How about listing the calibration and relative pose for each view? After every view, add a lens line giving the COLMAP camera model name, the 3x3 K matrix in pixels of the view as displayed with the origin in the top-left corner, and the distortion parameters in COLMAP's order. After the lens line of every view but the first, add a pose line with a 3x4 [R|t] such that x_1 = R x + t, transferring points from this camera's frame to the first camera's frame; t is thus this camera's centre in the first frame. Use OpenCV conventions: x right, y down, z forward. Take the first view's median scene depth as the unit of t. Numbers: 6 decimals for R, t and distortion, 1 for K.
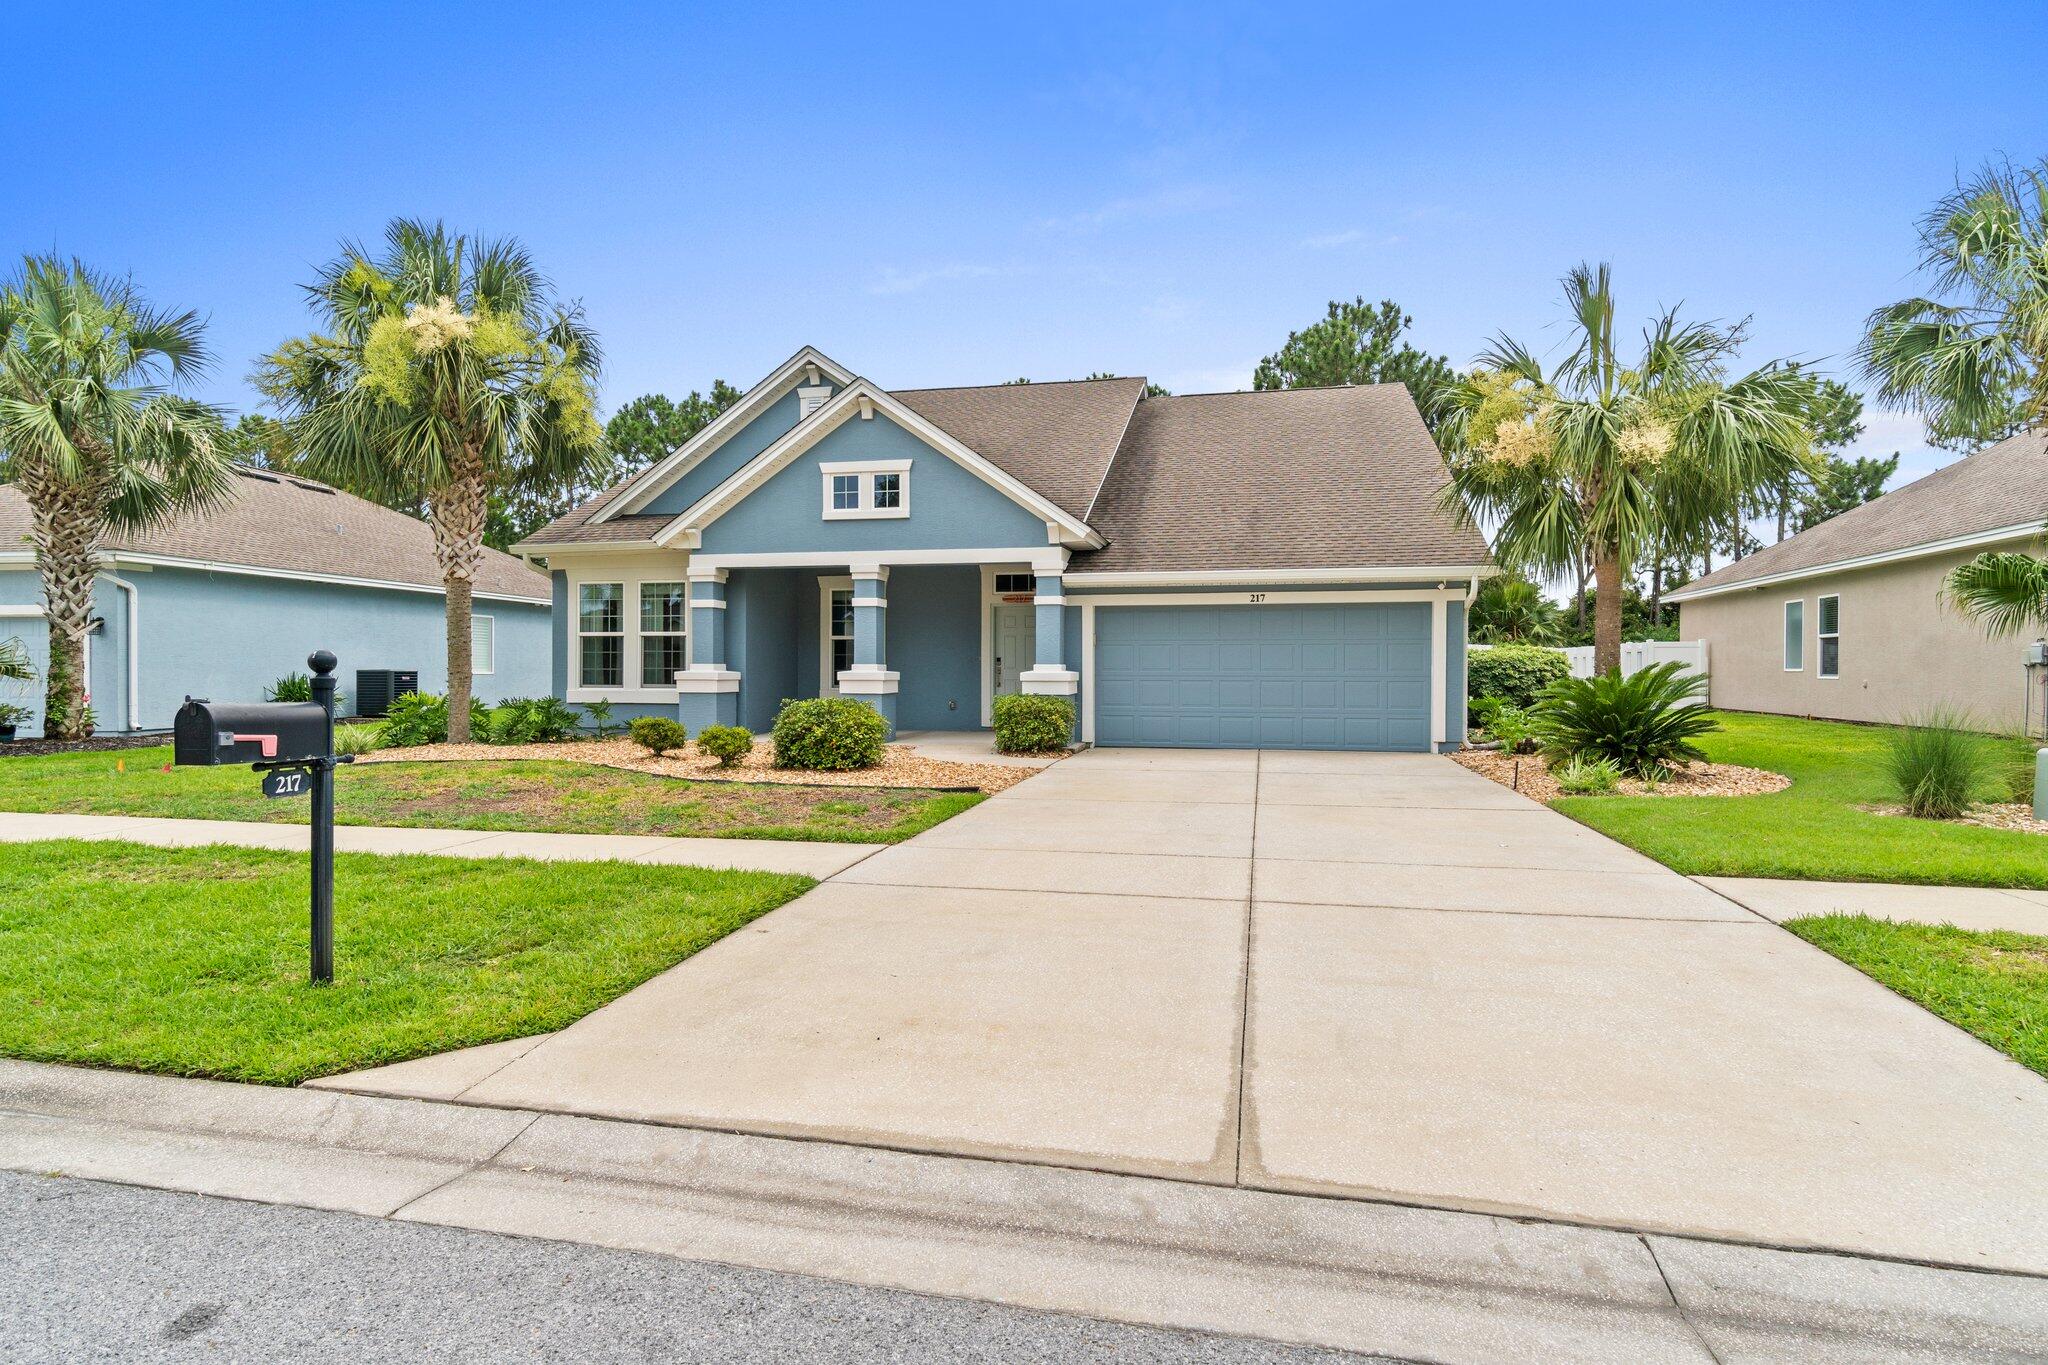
lens RADIAL K [[1083.8, 0, 1024.0], [0, 1083.8, 682.5], [0, 0, 1]] dist [0.001329, 0.001544]
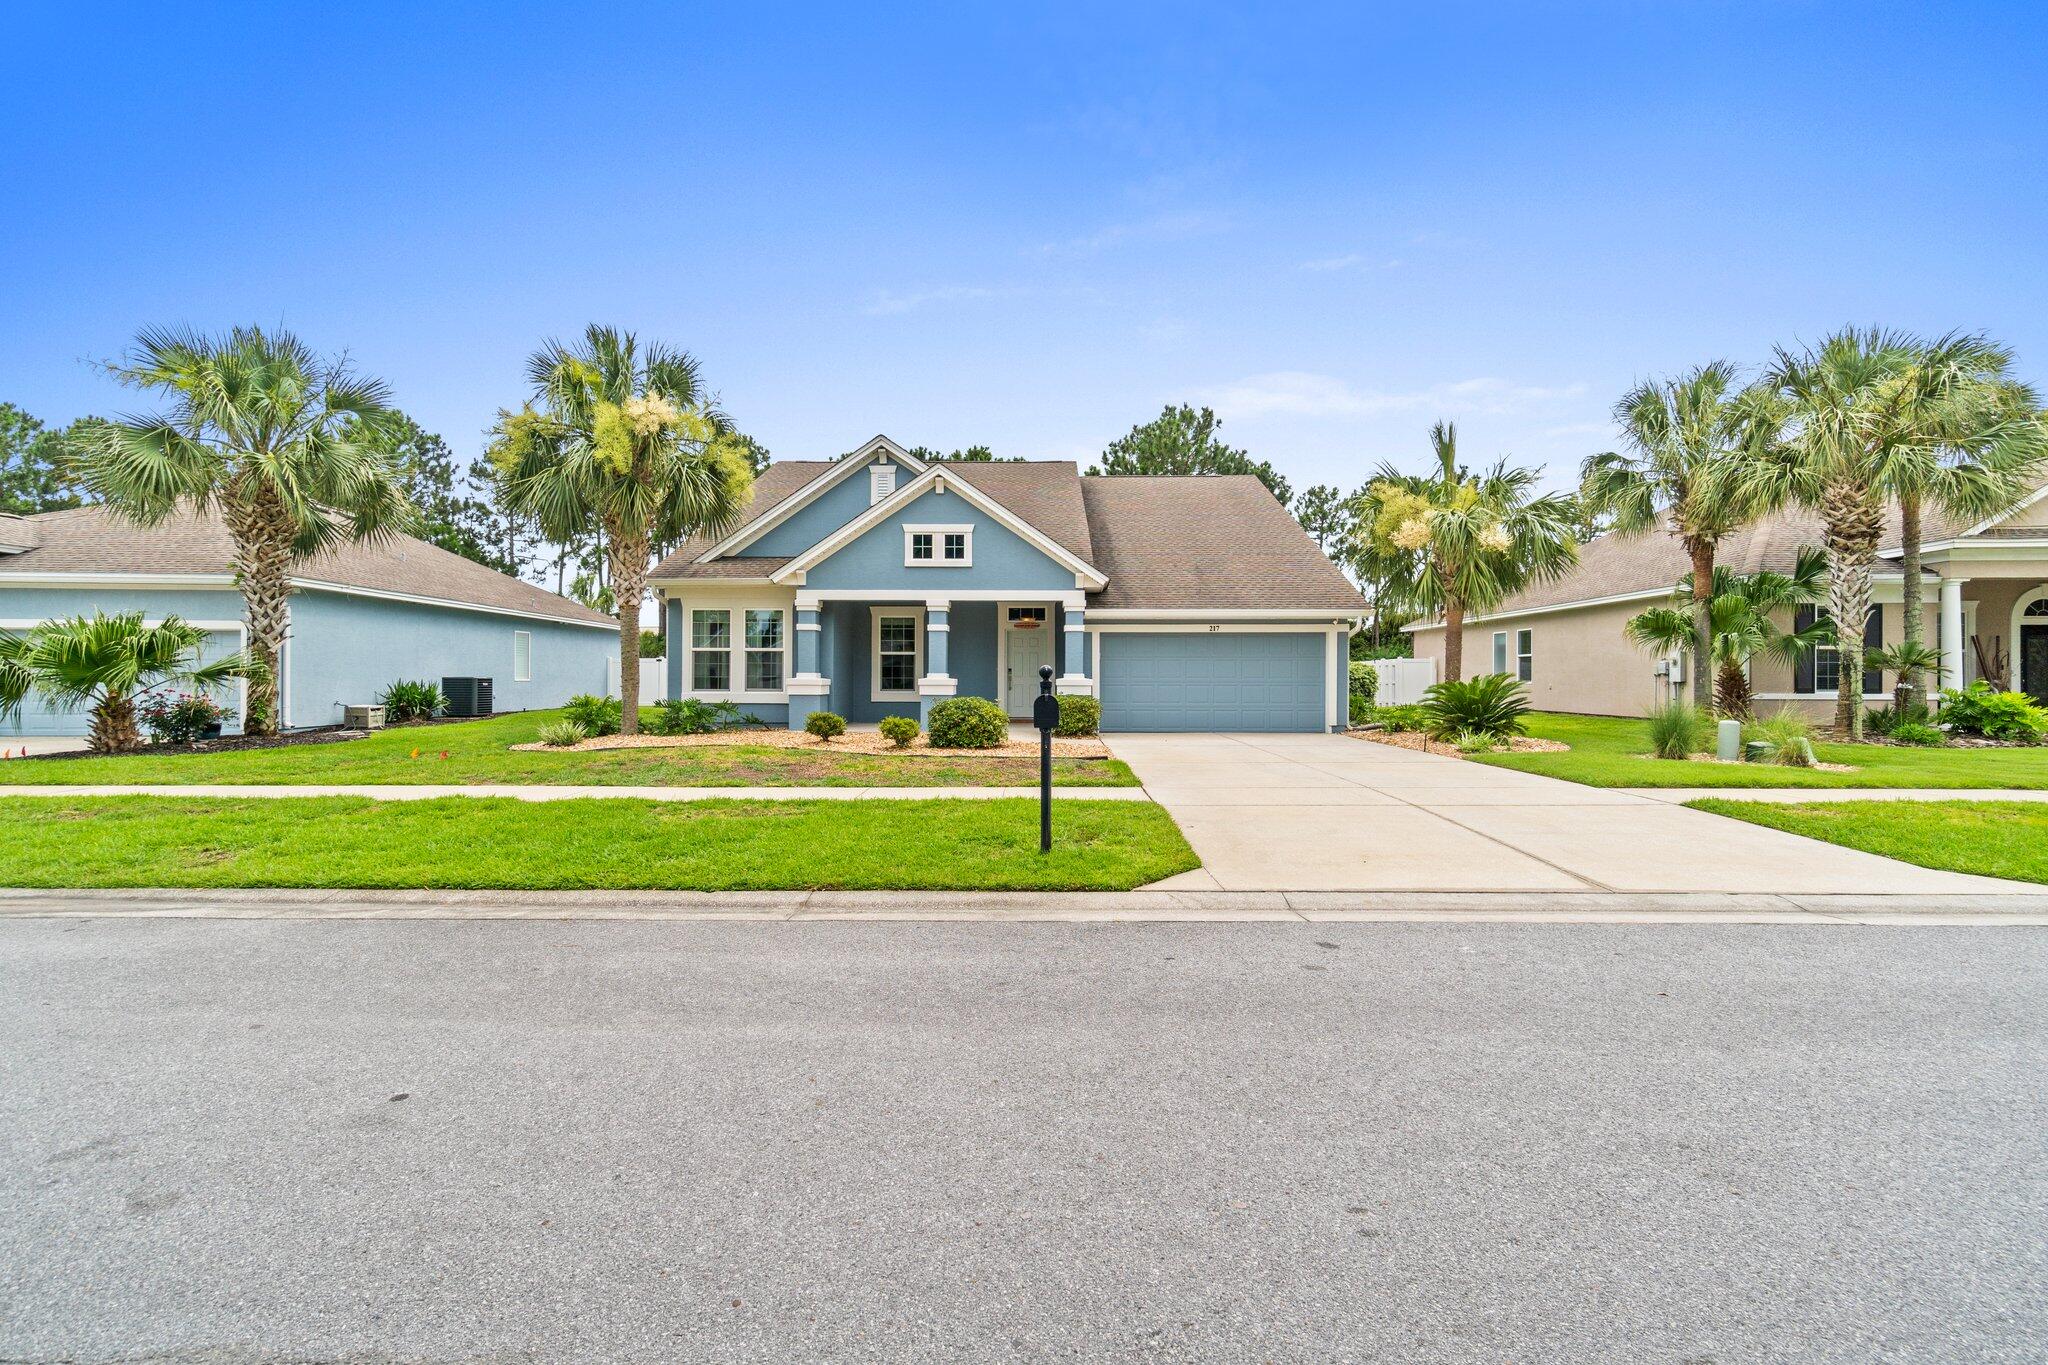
lens RADIAL K [[895.9, 0, 1025.5], [0, 895.9, 673.8], [0, 0, 1]] dist [0.000217, 0.001256]
pose [[0.979283, 0.001669, 0.202489, -0.268363], [0.001652, 0.999867, -0.016231, 0.002220], [-0.202489, 0.016230, 0.979150, -0.121686]]
